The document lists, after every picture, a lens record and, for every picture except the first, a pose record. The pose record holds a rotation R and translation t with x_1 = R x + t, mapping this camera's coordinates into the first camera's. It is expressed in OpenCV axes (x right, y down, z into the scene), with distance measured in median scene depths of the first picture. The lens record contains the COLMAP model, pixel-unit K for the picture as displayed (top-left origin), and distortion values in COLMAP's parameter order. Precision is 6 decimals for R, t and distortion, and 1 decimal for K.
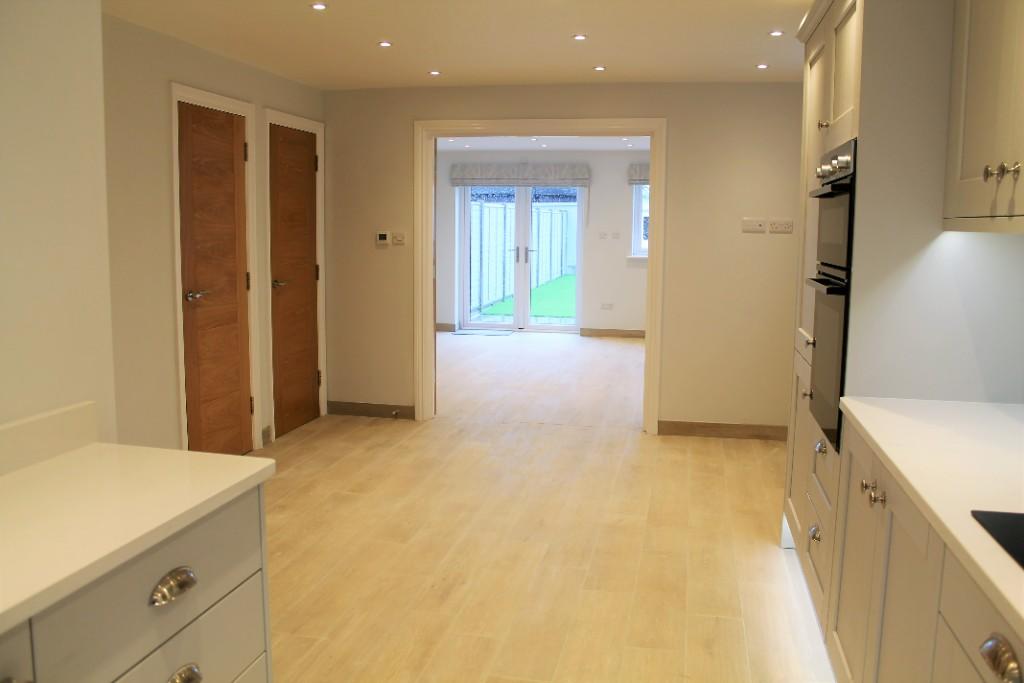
lens RADIAL K [[864.2, 0, 528.0], [0, 864.2, 339.2], [0, 0, 1]] dist [-0.162323, 0.145678]
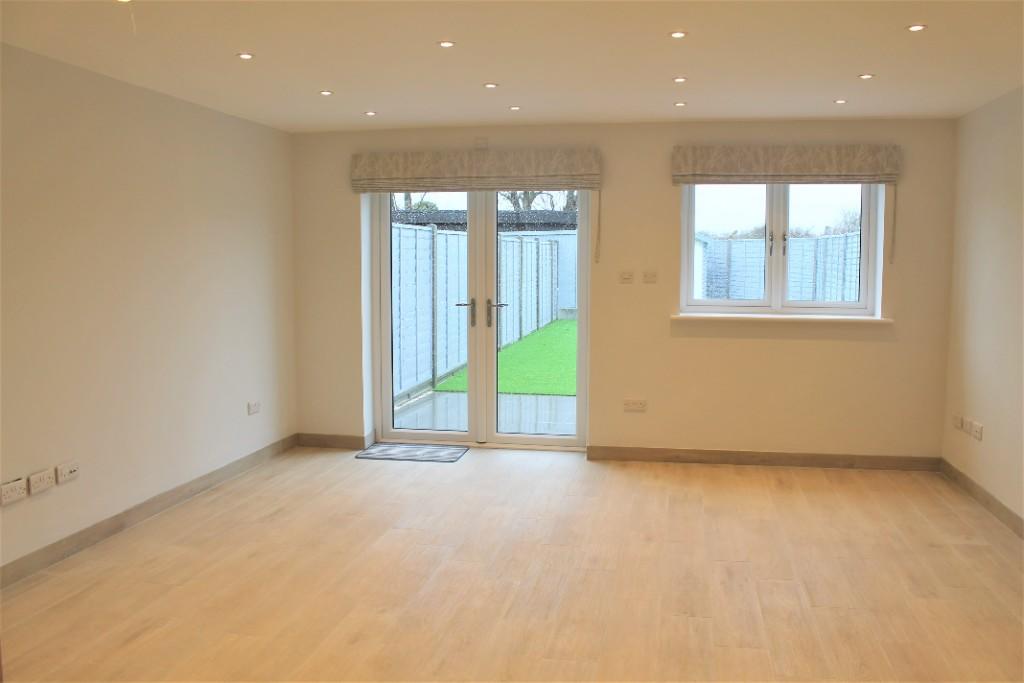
lens RADIAL K [[864.2, 0, 528.0], [0, 864.2, 339.2], [0, 0, 1]] dist [-0.162323, 0.145678]
pose [[0.999876, -0.011721, 0.010469, 0.018326], [0.012110, 0.999207, -0.037921, -0.060648], [-0.010017, 0.038043, 0.999226, 0.449368]]
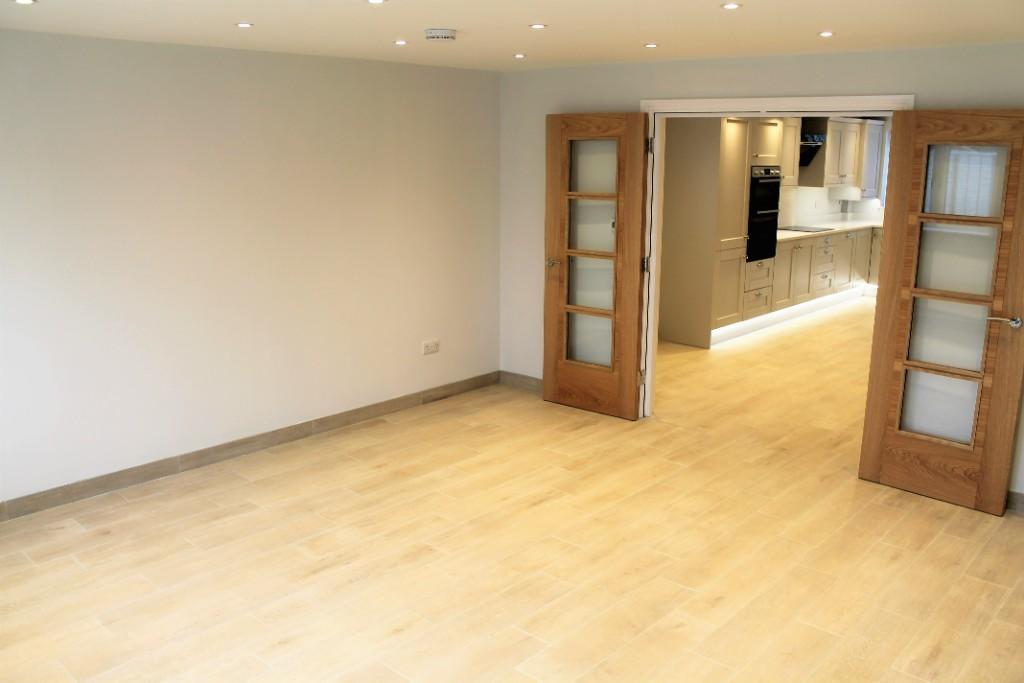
lens RADIAL K [[864.2, 0, 528.0], [0, 864.2, 339.2], [0, 0, 1]] dist [-0.162323, 0.145678]
pose [[-0.859321, -0.130375, 0.494540, -0.124727], [0.047396, 0.942501, 0.330826, -0.172325], [-0.509235, 0.307725, -0.803732, 1.013010]]
